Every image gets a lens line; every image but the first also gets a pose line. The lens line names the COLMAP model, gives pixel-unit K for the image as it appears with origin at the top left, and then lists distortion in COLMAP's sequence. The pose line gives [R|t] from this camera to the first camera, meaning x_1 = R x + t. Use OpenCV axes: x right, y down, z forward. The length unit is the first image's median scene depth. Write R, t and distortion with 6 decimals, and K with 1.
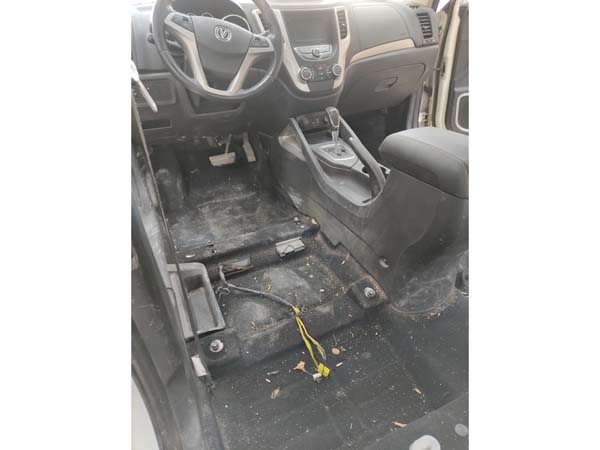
lens RADIAL K [[337.6, 0, 300.0], [0, 337.6, 225.0], [0, 0, 1]] dist [-0.000542, -0.000499]
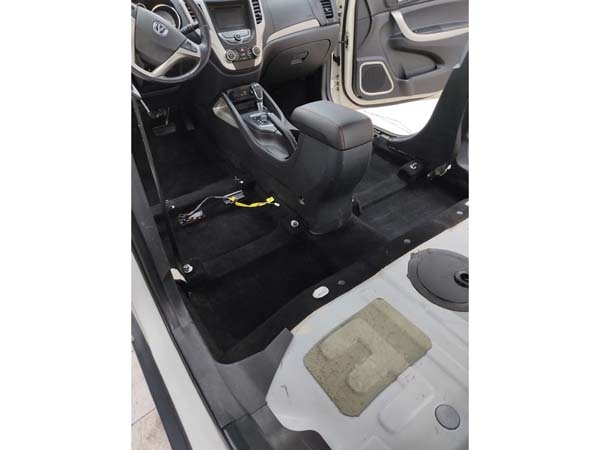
lens RADIAL K [[337.6, 0, 300.0], [0, 337.6, 225.0], [0, 0, 1]] dist [-0.000542, -0.000499]
pose [[0.981190, -0.102640, 0.163498, 0.000394], [0.083709, 0.989389, 0.118754, 0.030776], [-0.173952, -0.102834, 0.979370, -0.275742]]
